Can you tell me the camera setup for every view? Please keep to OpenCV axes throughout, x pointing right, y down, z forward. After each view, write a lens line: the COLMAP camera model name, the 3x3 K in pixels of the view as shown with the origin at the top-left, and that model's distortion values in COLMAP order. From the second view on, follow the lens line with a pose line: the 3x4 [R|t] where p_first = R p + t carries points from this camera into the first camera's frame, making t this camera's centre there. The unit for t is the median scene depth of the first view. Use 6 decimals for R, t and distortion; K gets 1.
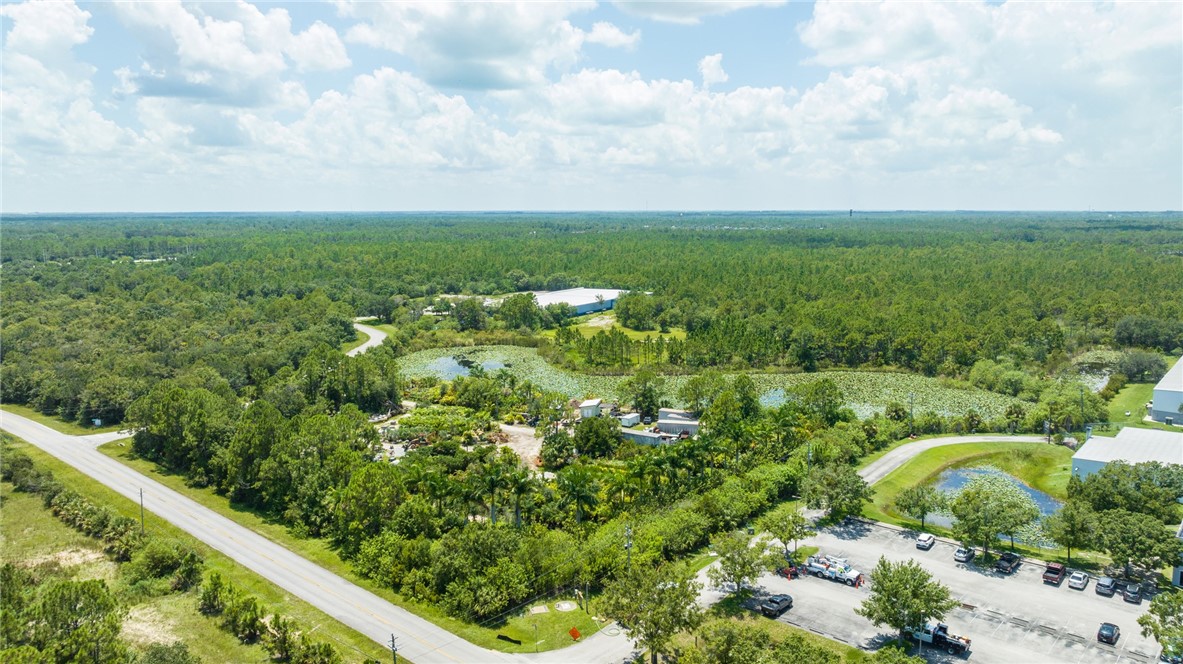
lens RADIAL K [[827.0, 0, 591.5], [0, 827.0, 332.0], [0, 0, 1]] dist [-0.018381, 0.006053]
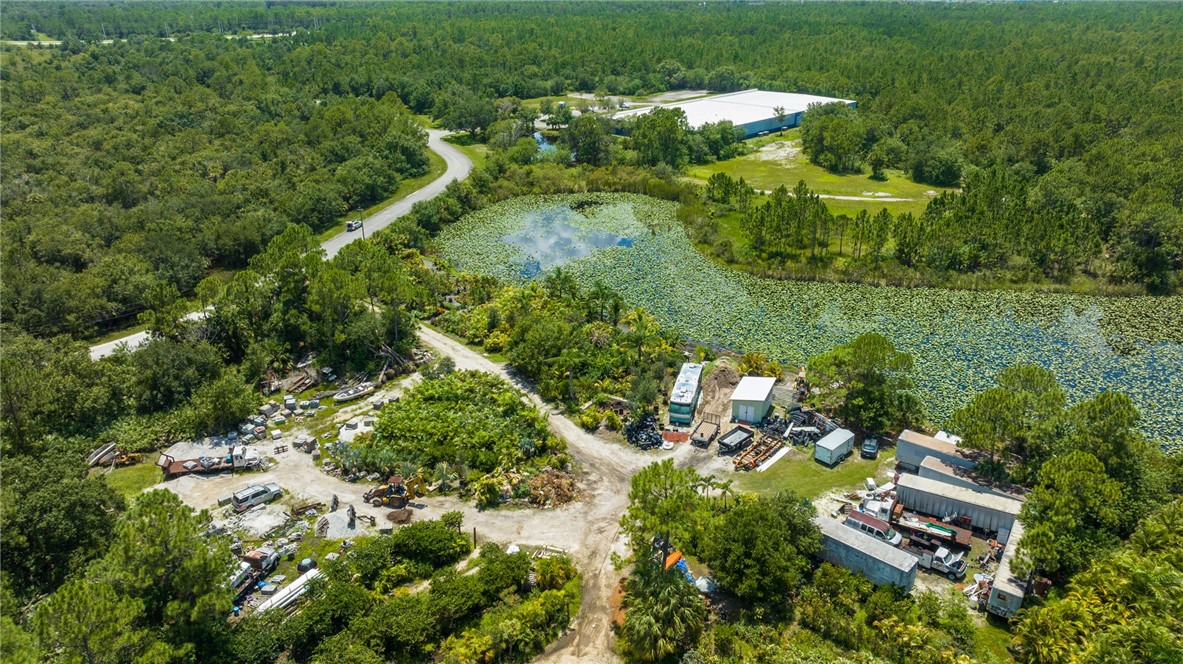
lens RADIAL K [[823.0, 0, 591.5], [0, 823.0, 332.0], [0, 0, 1]] dist [-0.053890, 0.054316]
pose [[0.980033, 0.079401, -0.182293, -0.007611], [-0.028875, 0.963921, 0.264617, -0.060710], [0.196726, -0.254069, 0.946968, 0.398732]]
